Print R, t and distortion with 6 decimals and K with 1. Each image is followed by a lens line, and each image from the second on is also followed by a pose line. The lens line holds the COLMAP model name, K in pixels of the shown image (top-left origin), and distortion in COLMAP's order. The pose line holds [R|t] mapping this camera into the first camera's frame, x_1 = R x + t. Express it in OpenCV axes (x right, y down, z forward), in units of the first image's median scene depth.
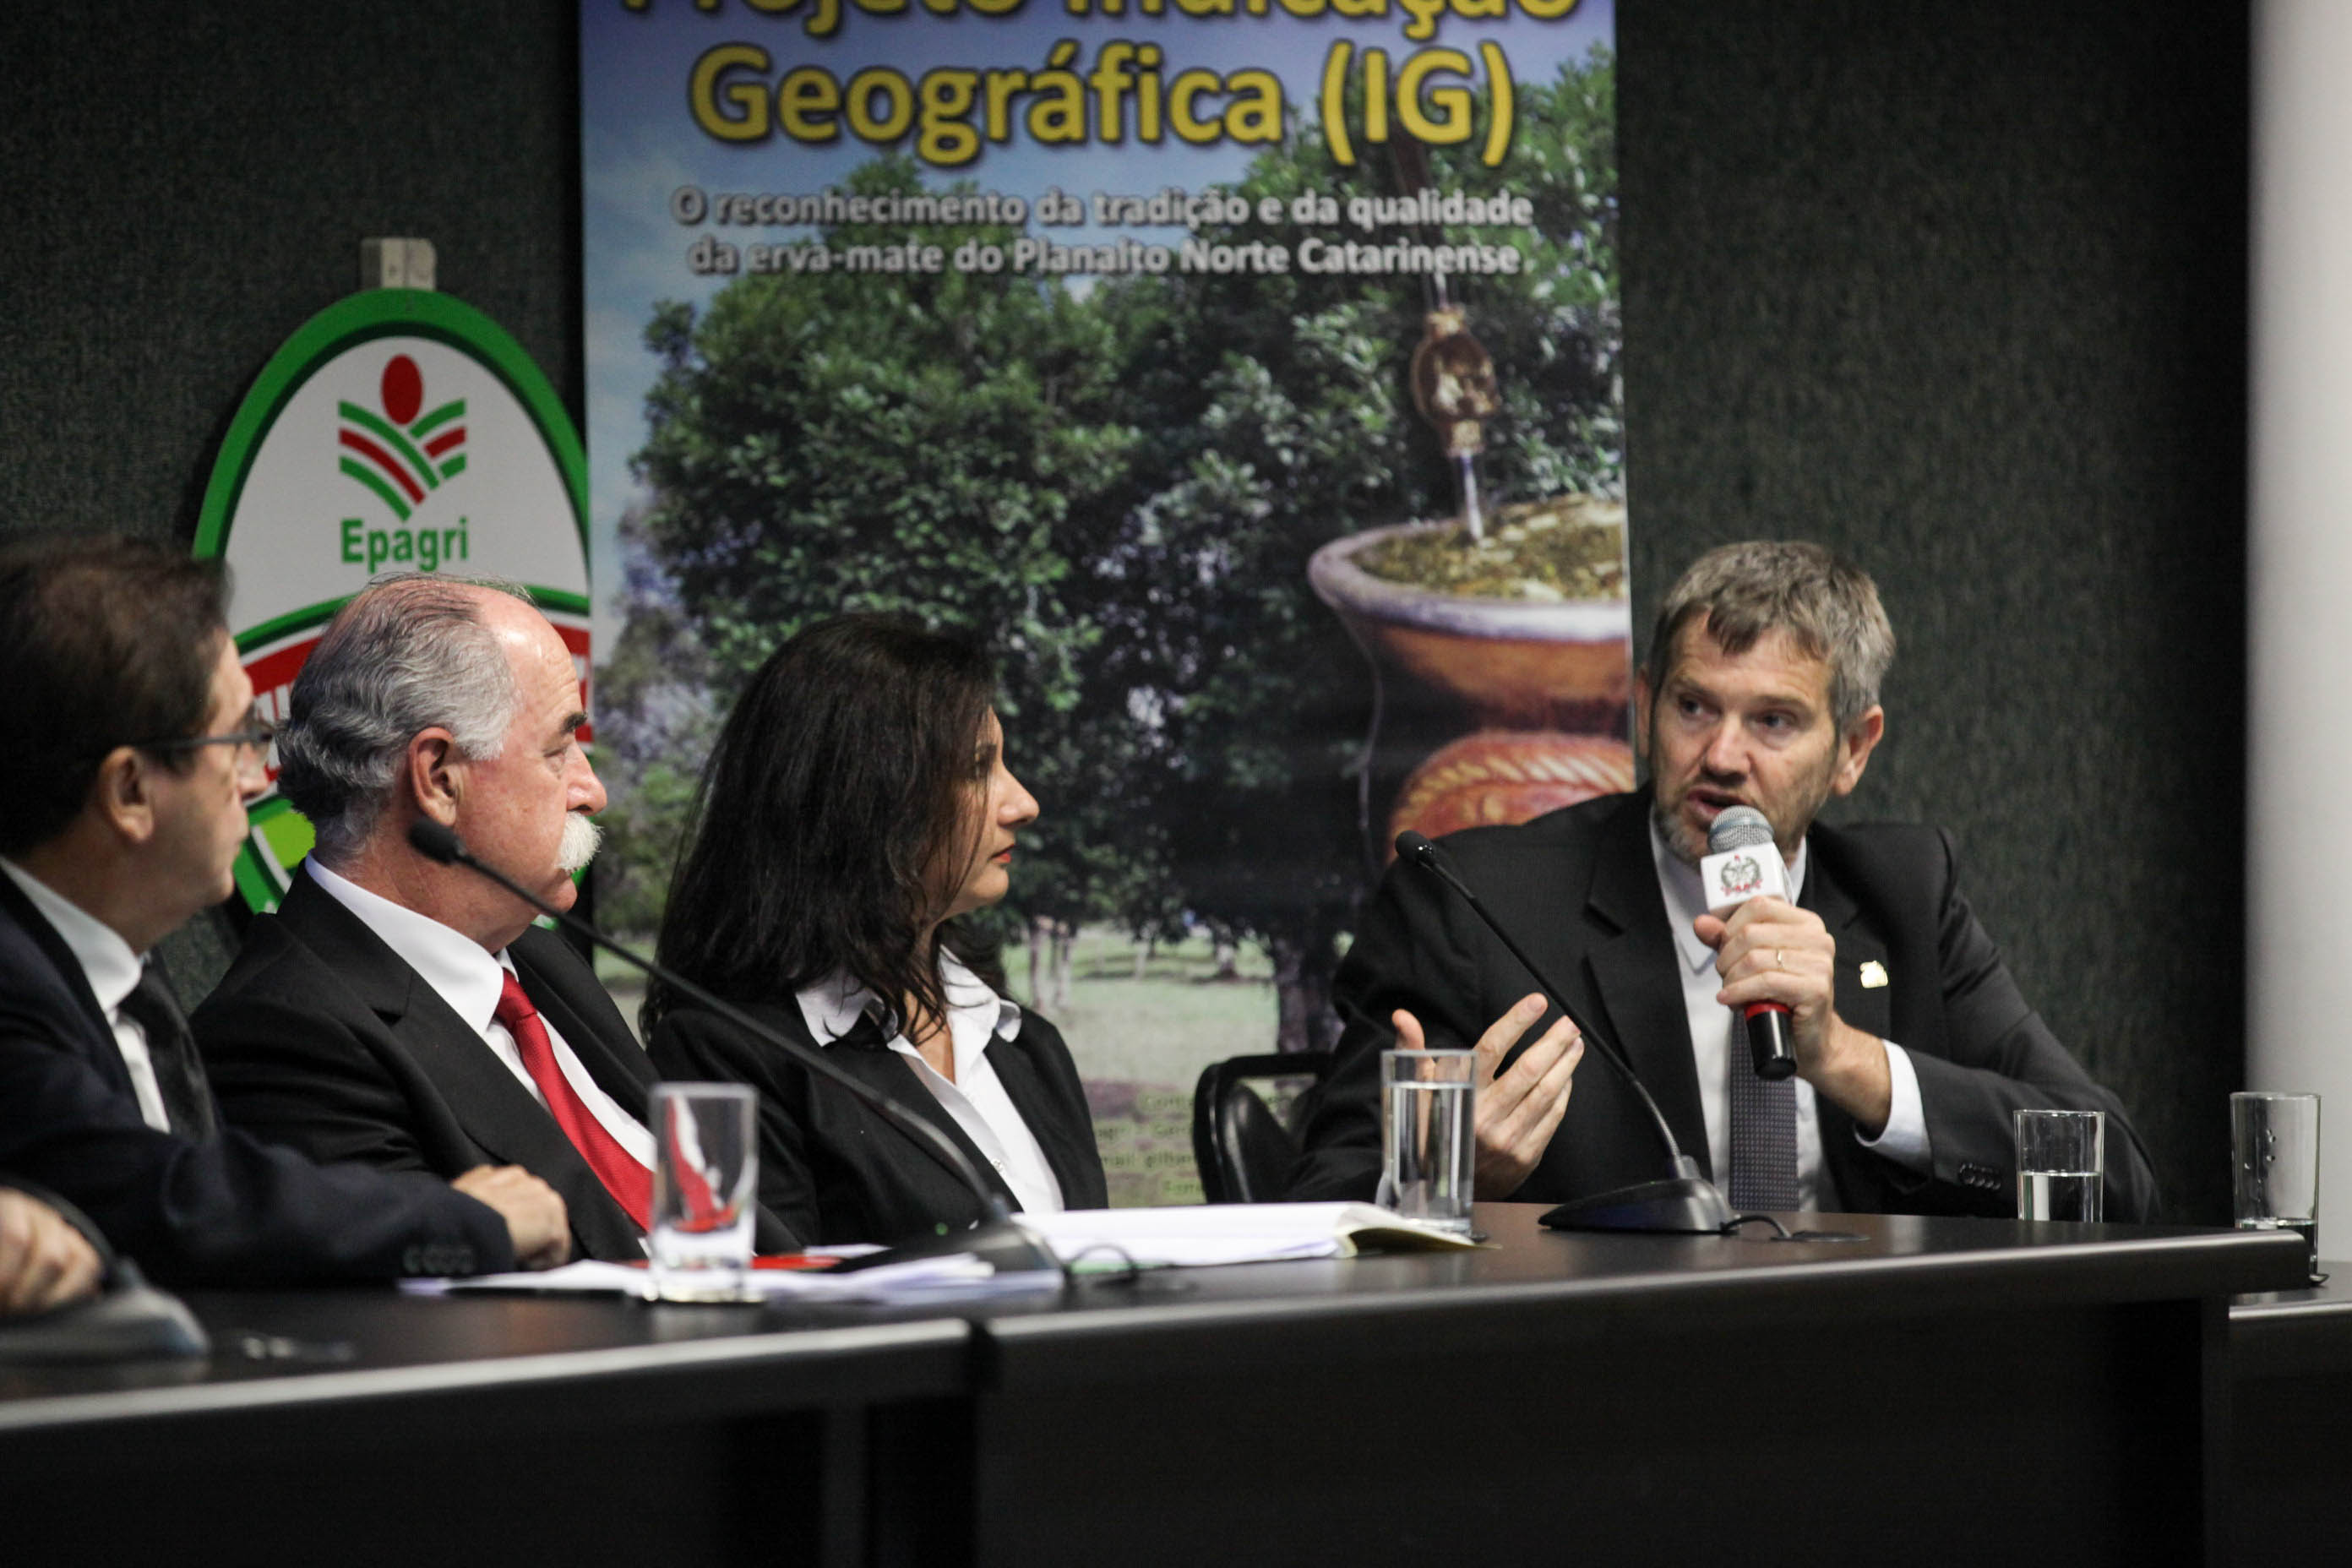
lens RADIAL K [[12853.1, 0, 1145.2], [0, 12853.1, 774.0], [0, 0, 1]] dist [1.131878, 22.073488]
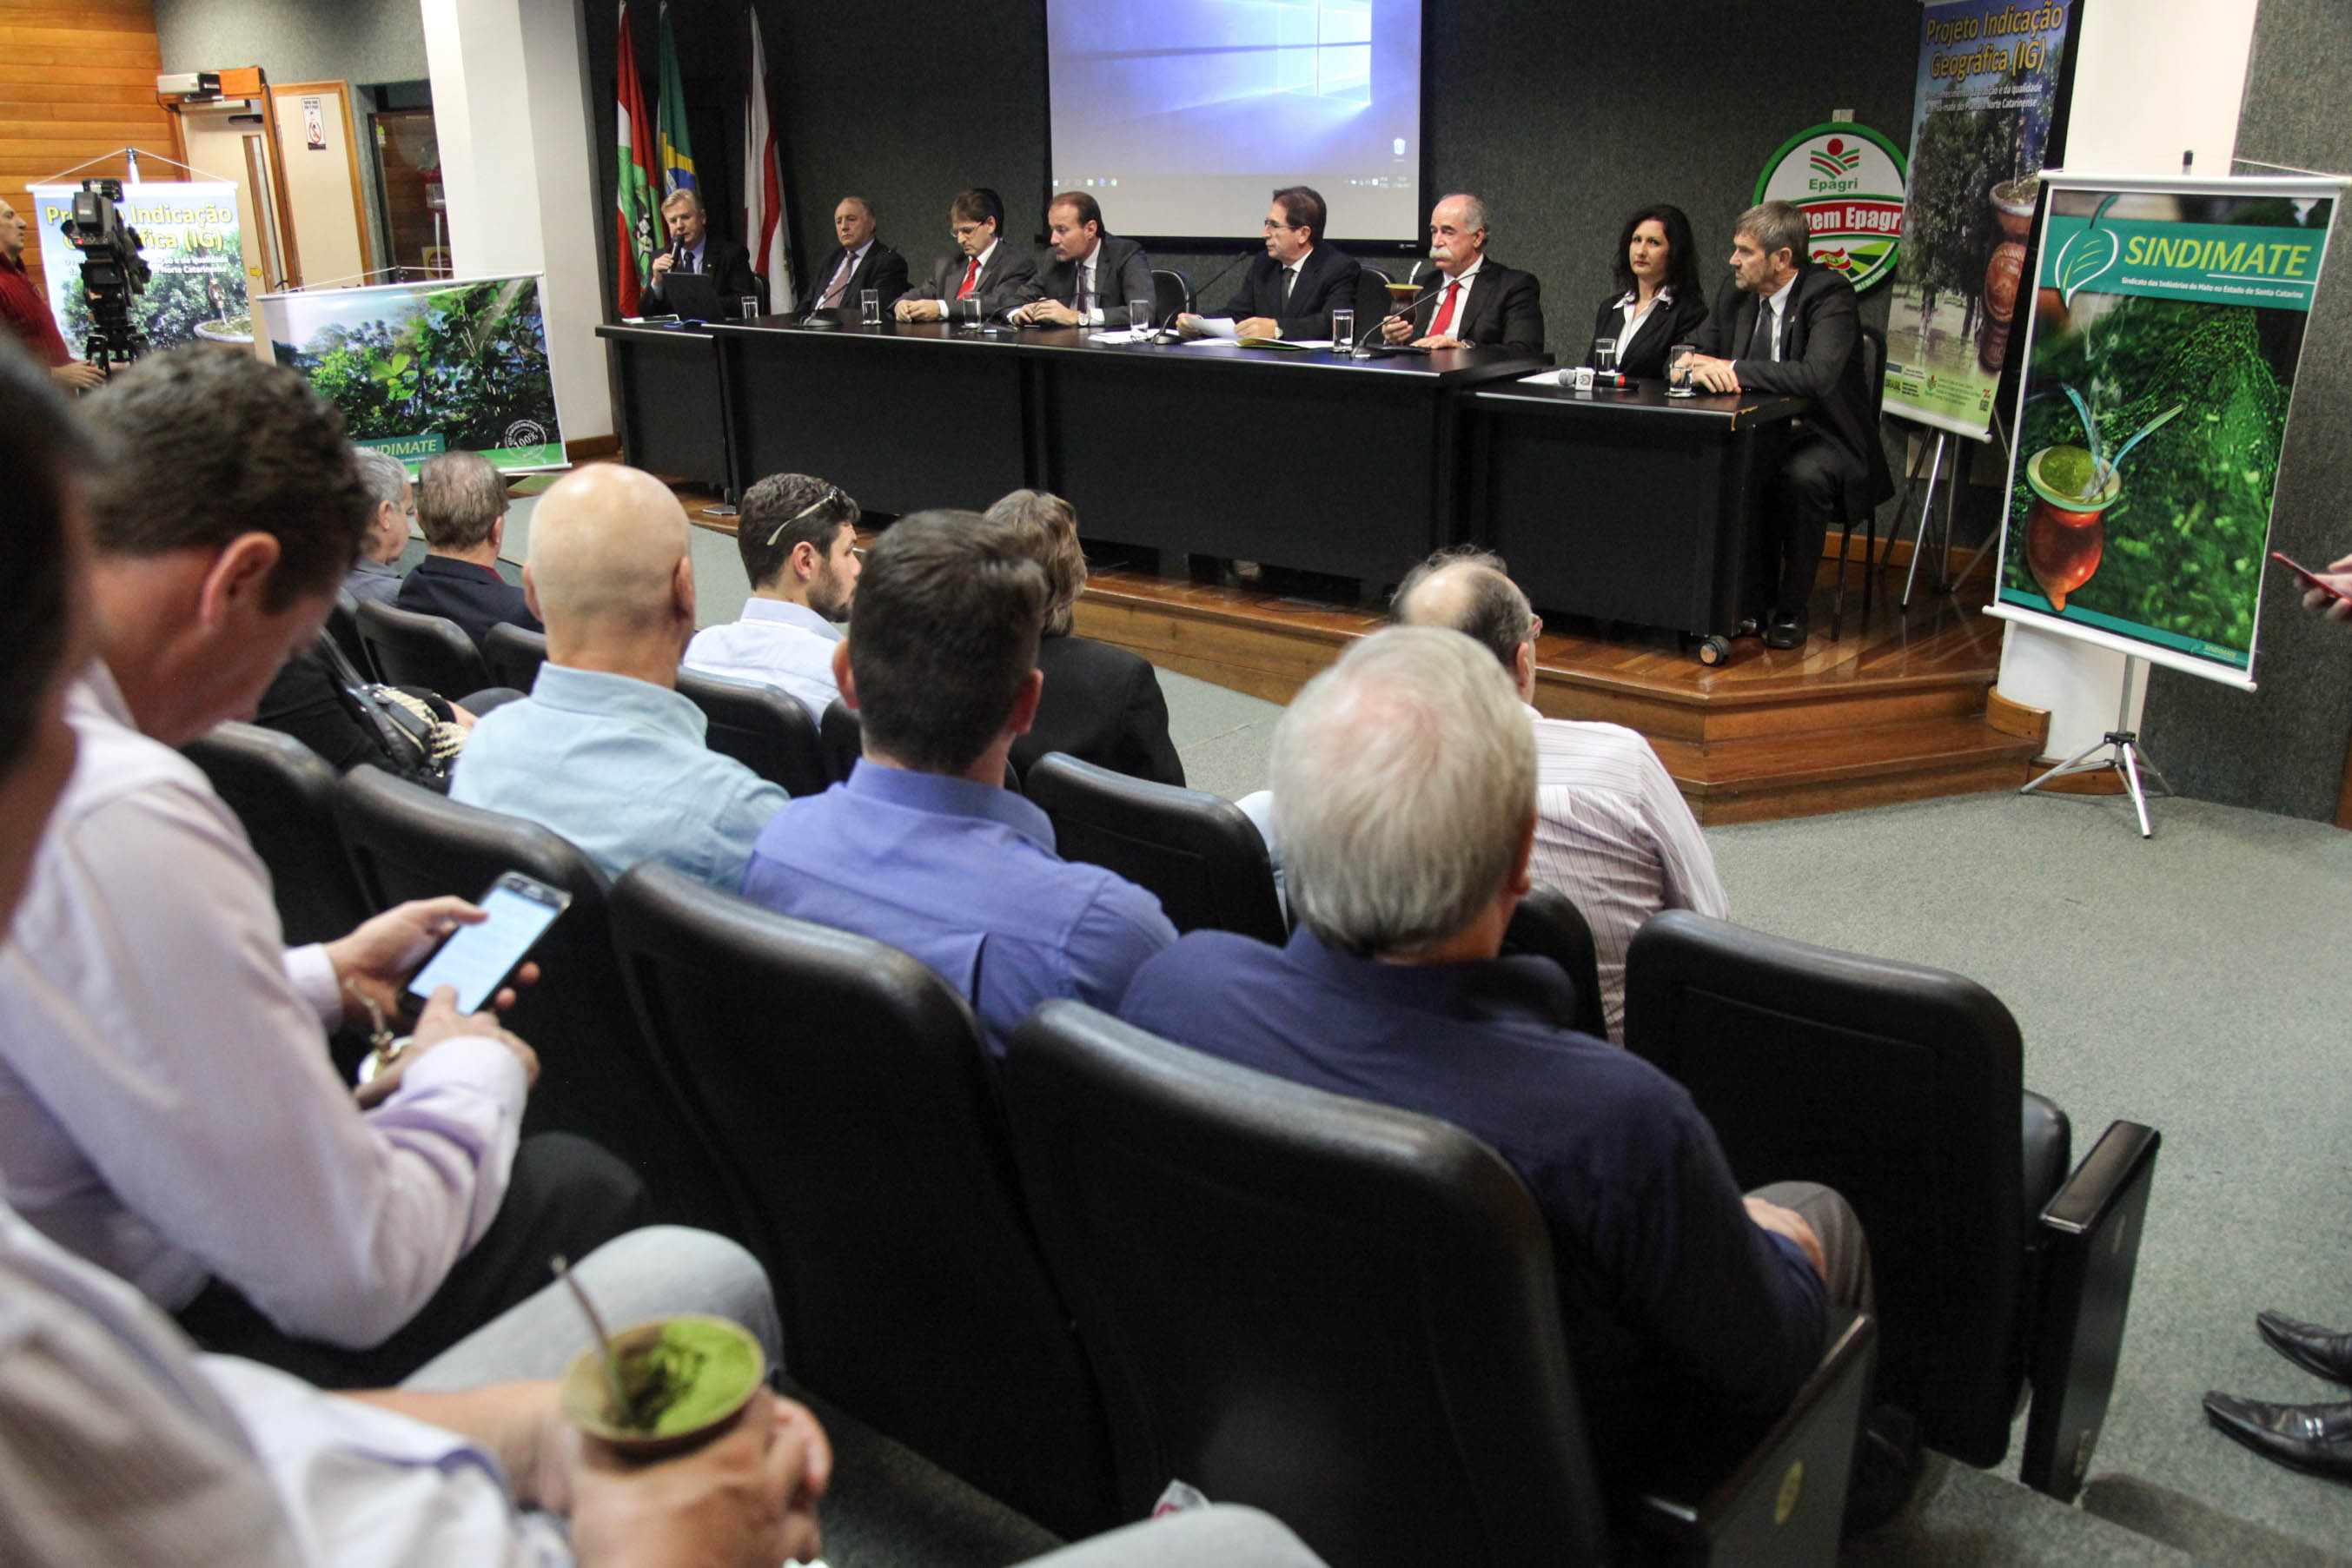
lens RADIAL K [[1924.2, 0, 1174.9], [0, 1924.2, 809.3], [0, 0, 1]] dist [-0.086709, 0.090811]
pose [[-0.127829, 0.324207, -0.937310, 0.606976], [0.010025, 0.945437, 0.325651, -0.027941], [0.991746, 0.032230, -0.124104, 0.844747]]
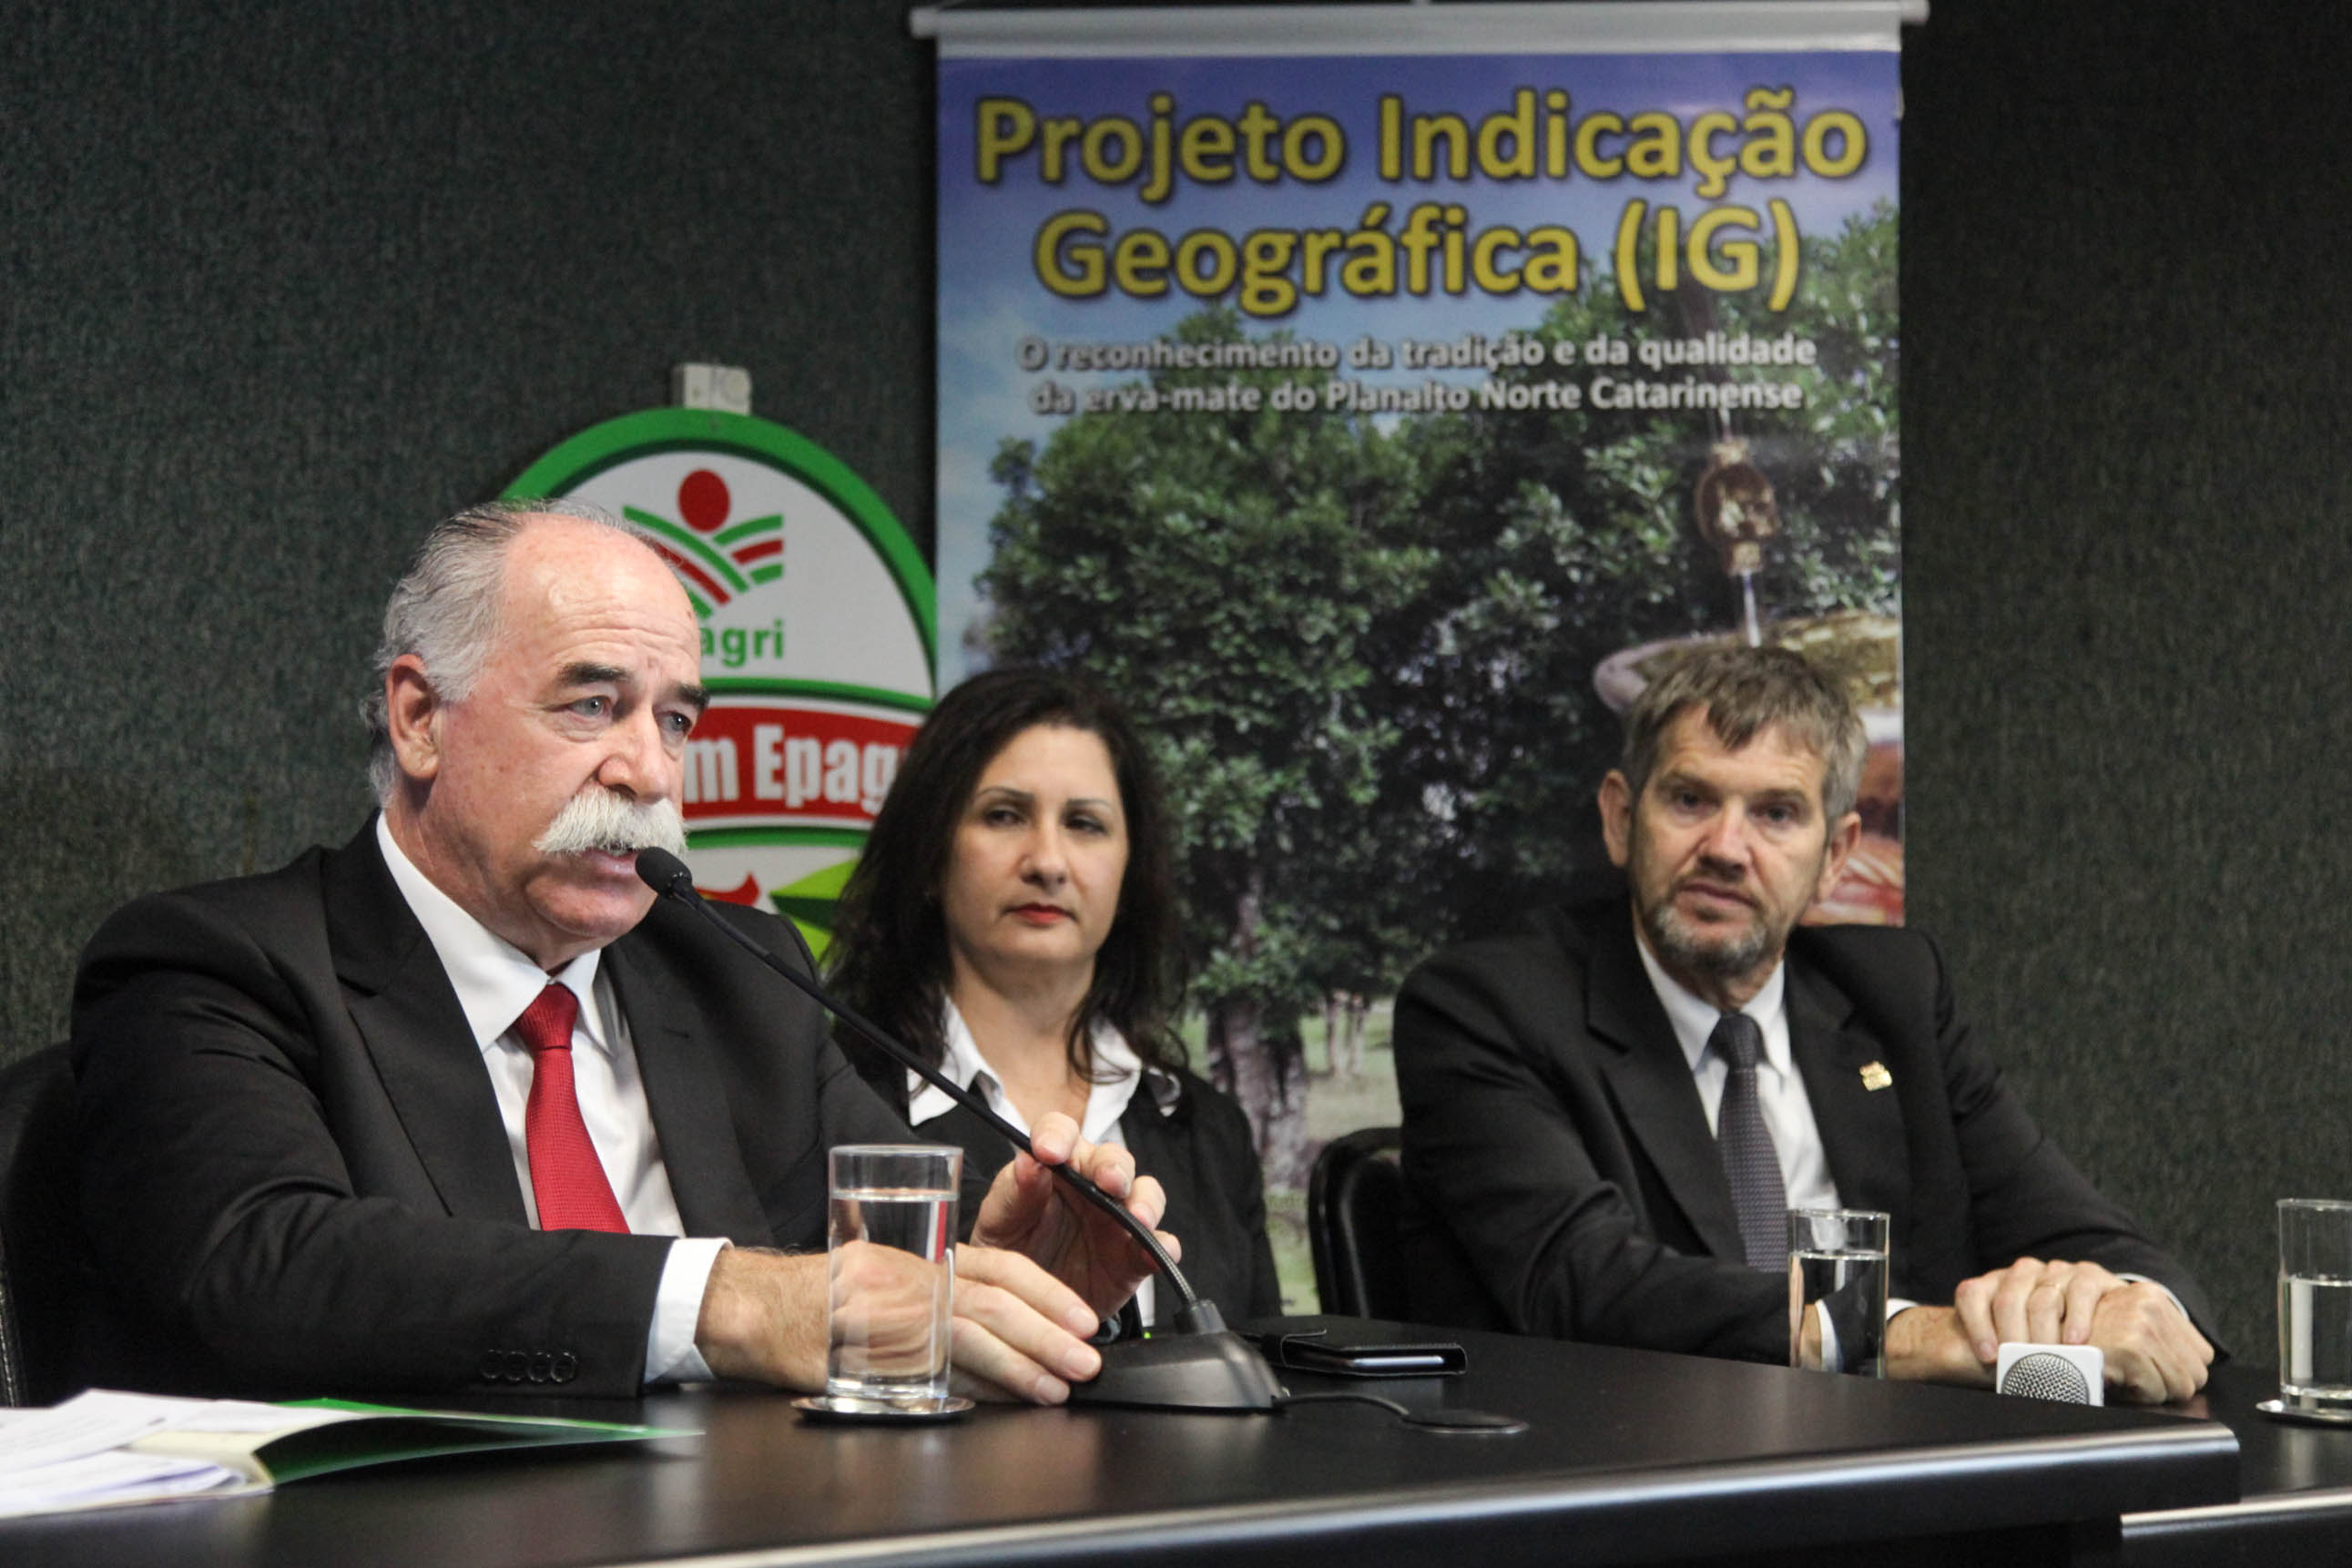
lens RADIAL K [[4170.0, 0, 1181.7], [0, 4170.0, 803.8], [0, 0, 1]] dist [0.203059, 0.137892]
pose [[0.957242, 0.002167, -0.289279, 0.082290], [-0.013761, 0.999181, -0.038052, 0.008855], [0.288960, 0.040406, 0.956488, 0.652503]]
